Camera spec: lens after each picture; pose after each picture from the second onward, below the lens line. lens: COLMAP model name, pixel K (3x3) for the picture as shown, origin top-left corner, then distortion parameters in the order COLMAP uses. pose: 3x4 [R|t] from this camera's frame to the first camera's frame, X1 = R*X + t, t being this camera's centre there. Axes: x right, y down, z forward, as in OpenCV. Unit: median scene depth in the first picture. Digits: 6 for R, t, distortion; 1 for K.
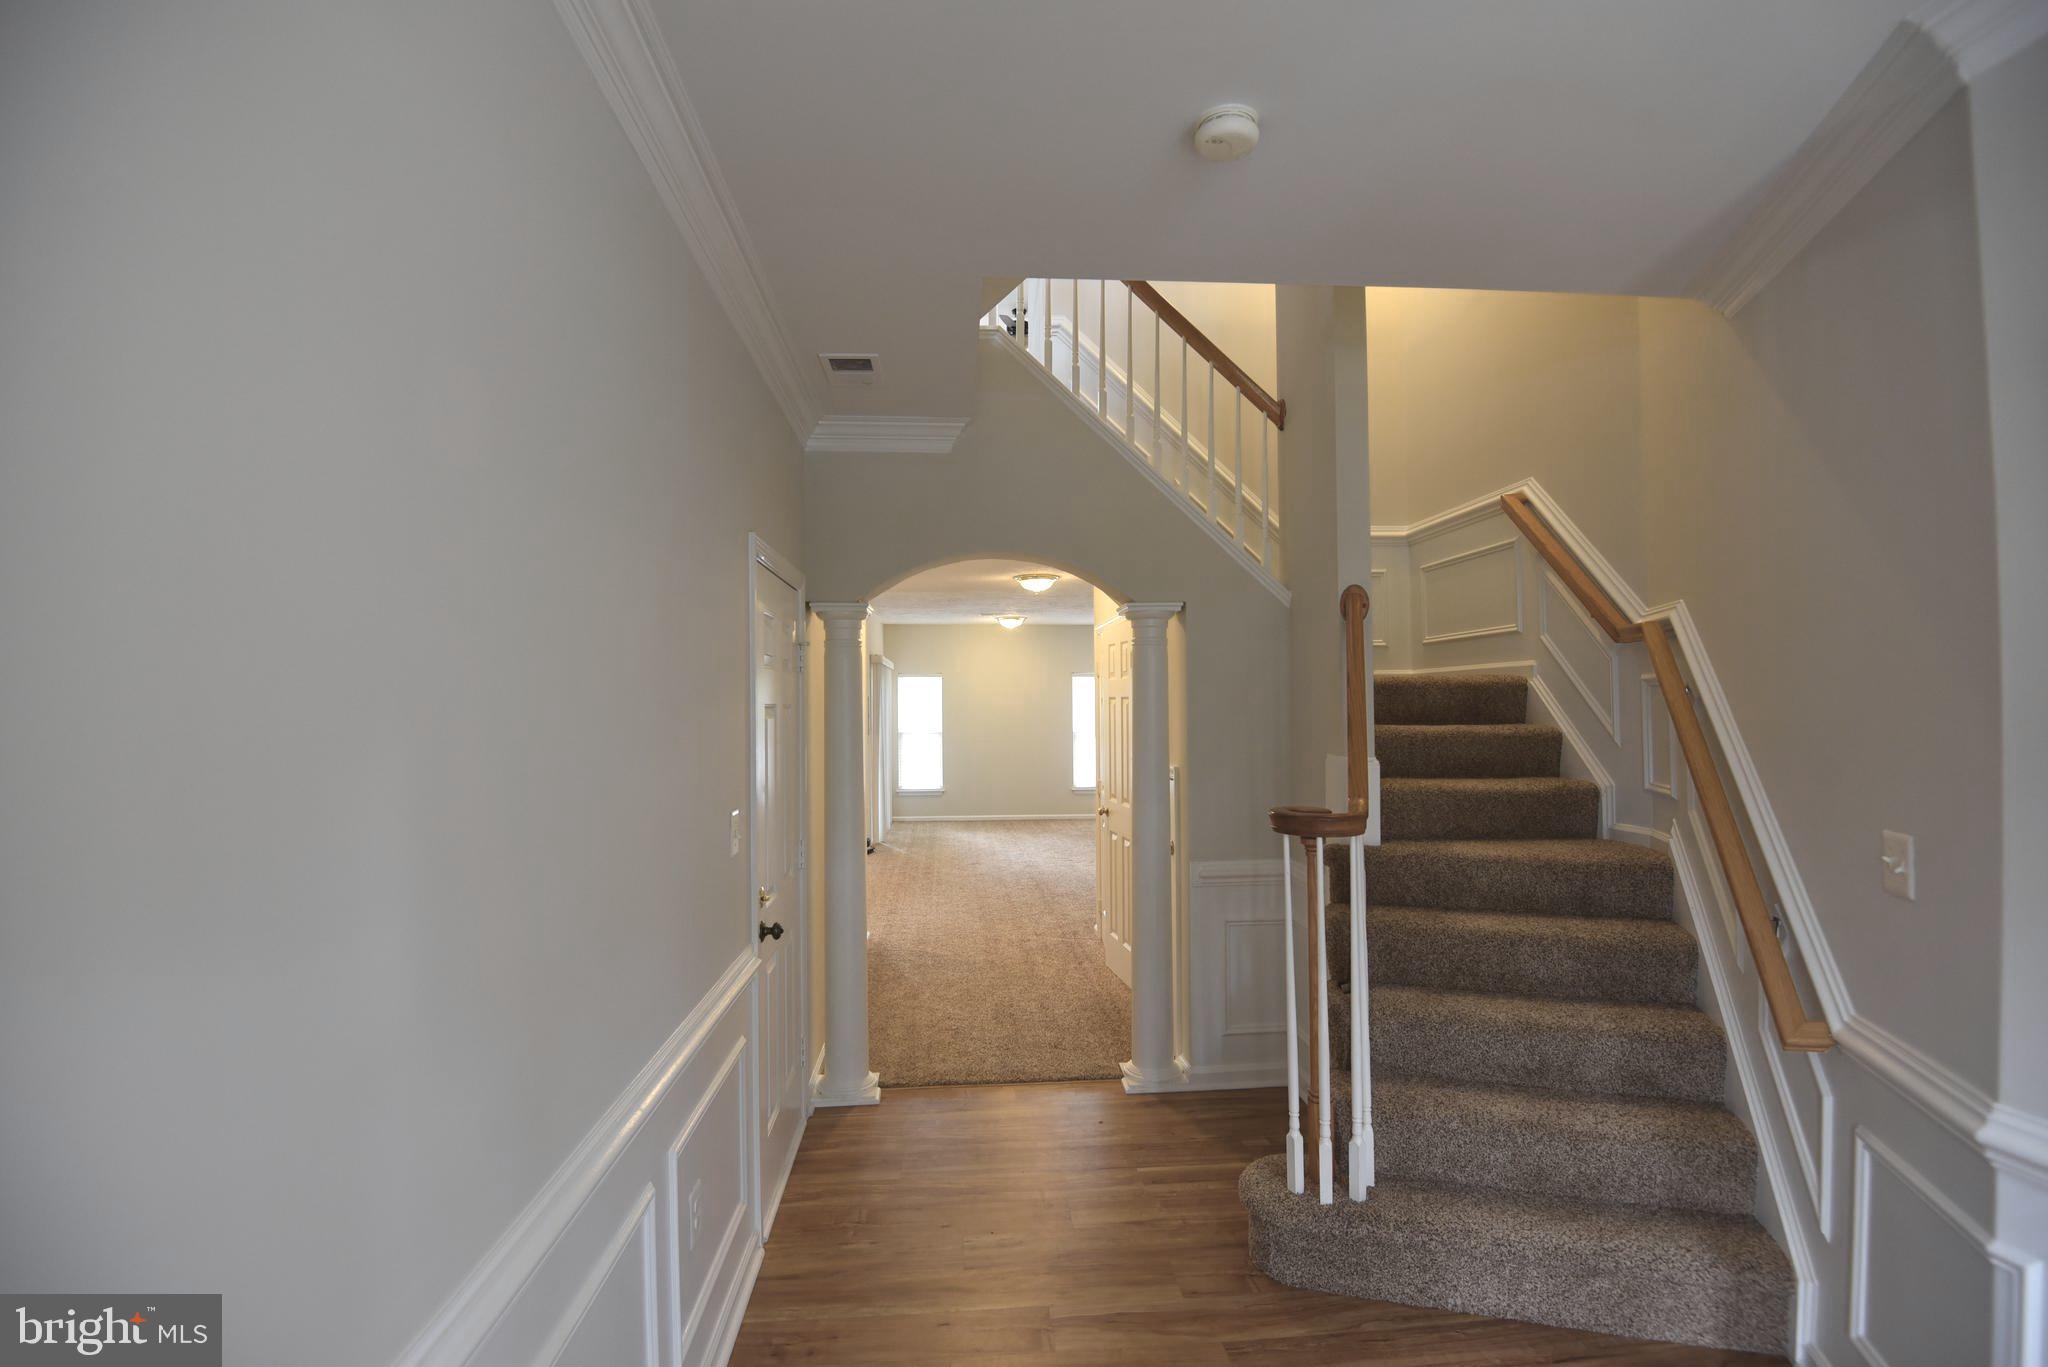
lens RADIAL K [[959.6, 0, 1025.9], [0, 959.6, 694.5], [0, 0, 1]] dist [0.000755, 0.000002]
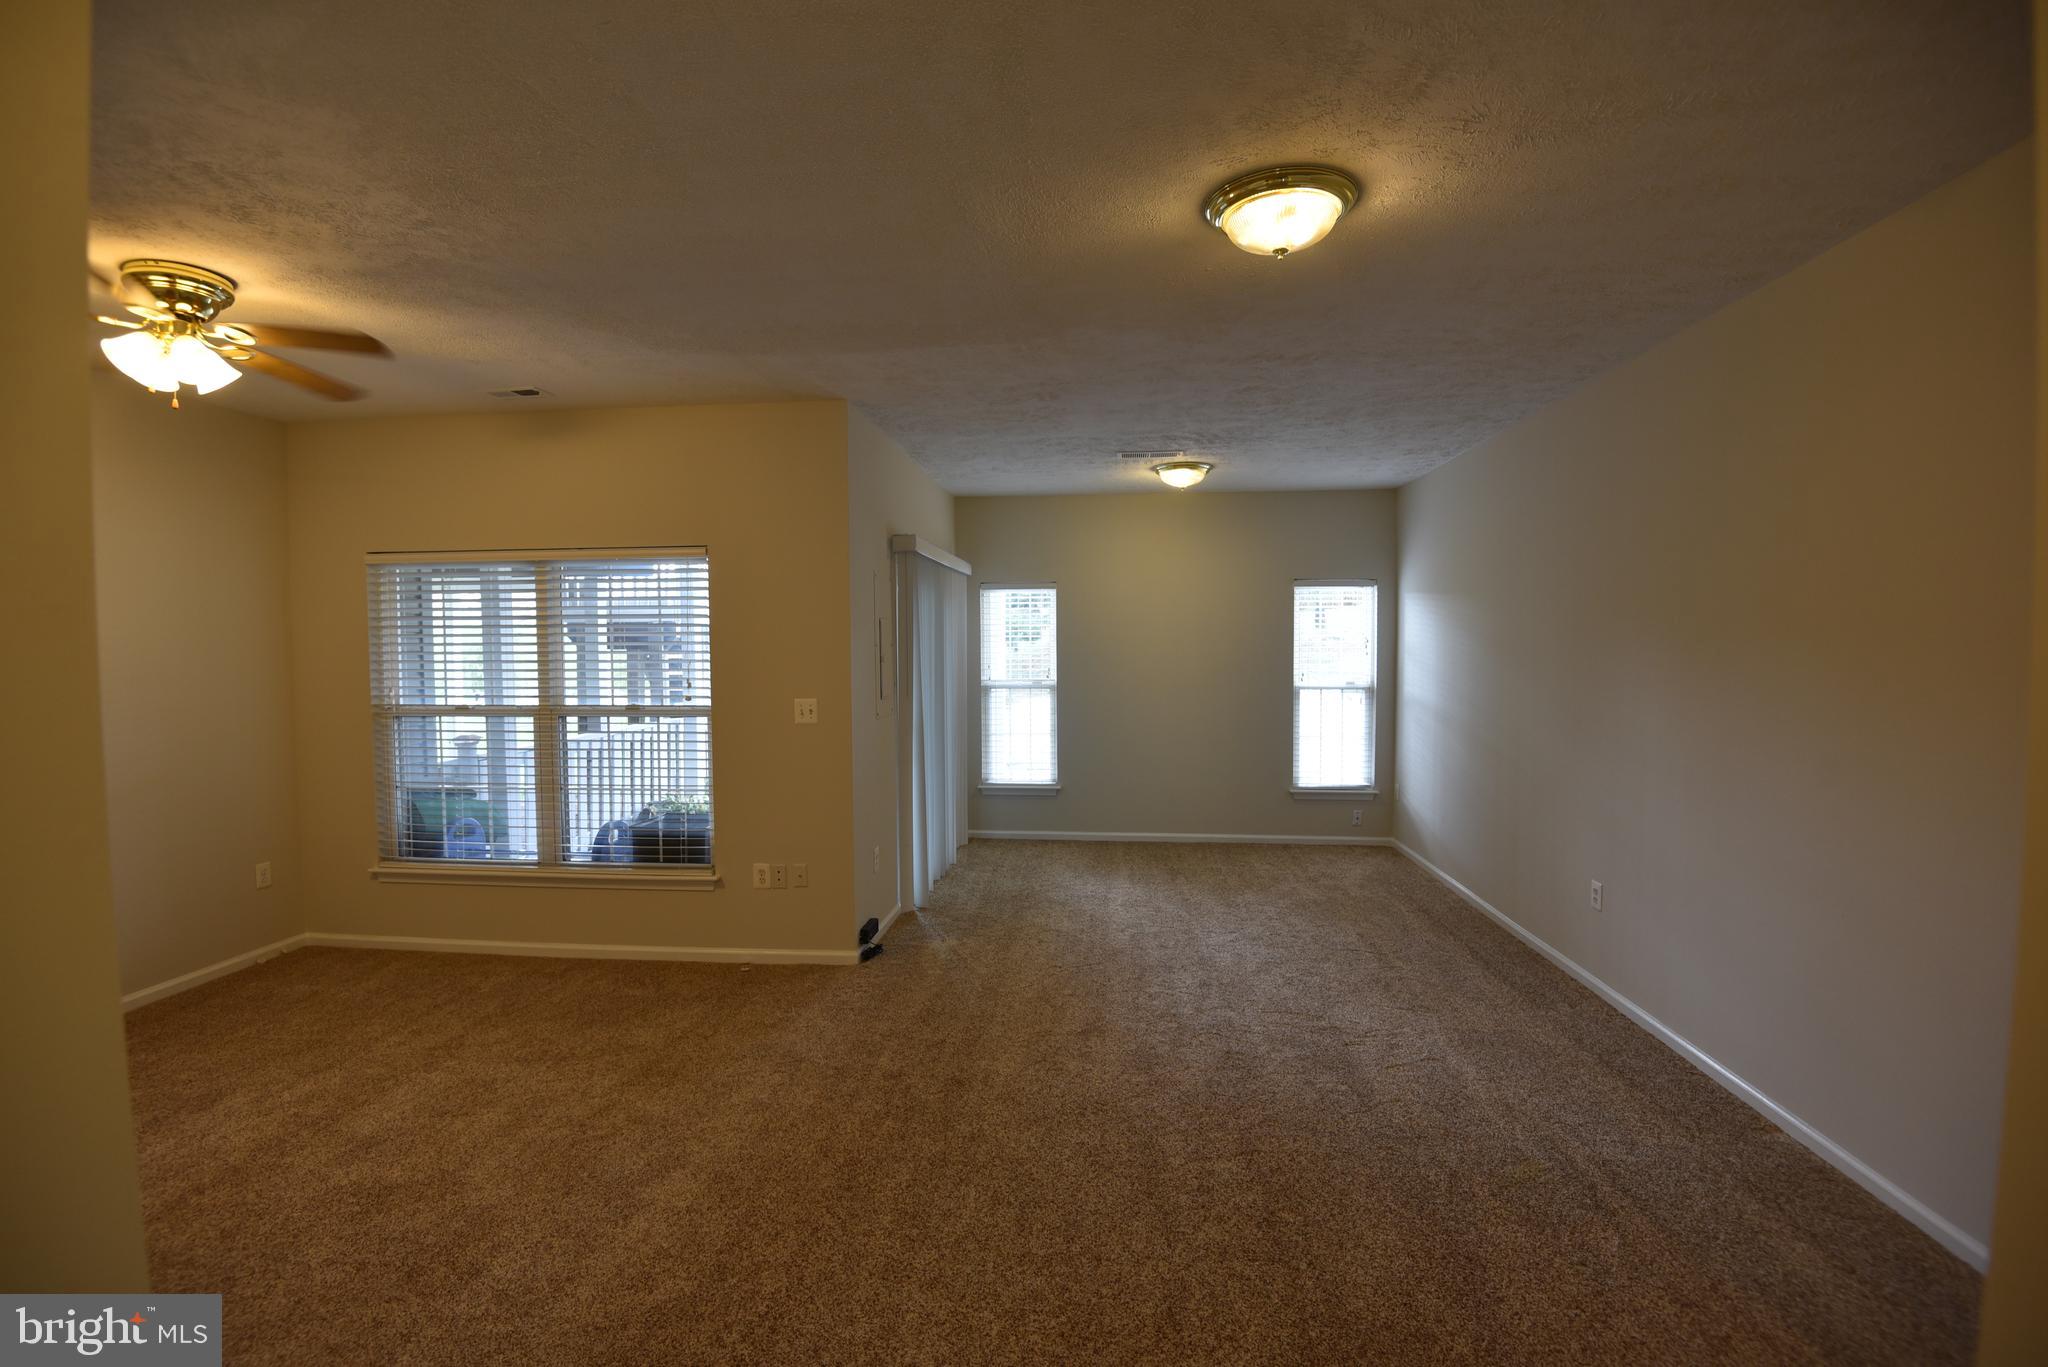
lens RADIAL K [[959.6, 0, 1024.3], [0, 959.6, 677.8], [0, 0, 1]] dist [0.000755, 0.000002]
pose [[0.985675, 0.010207, -0.168345, -0.010688], [-0.002471, 0.998934, 0.046097, 0.008315], [0.168636, -0.045021, 0.984650, 0.464605]]
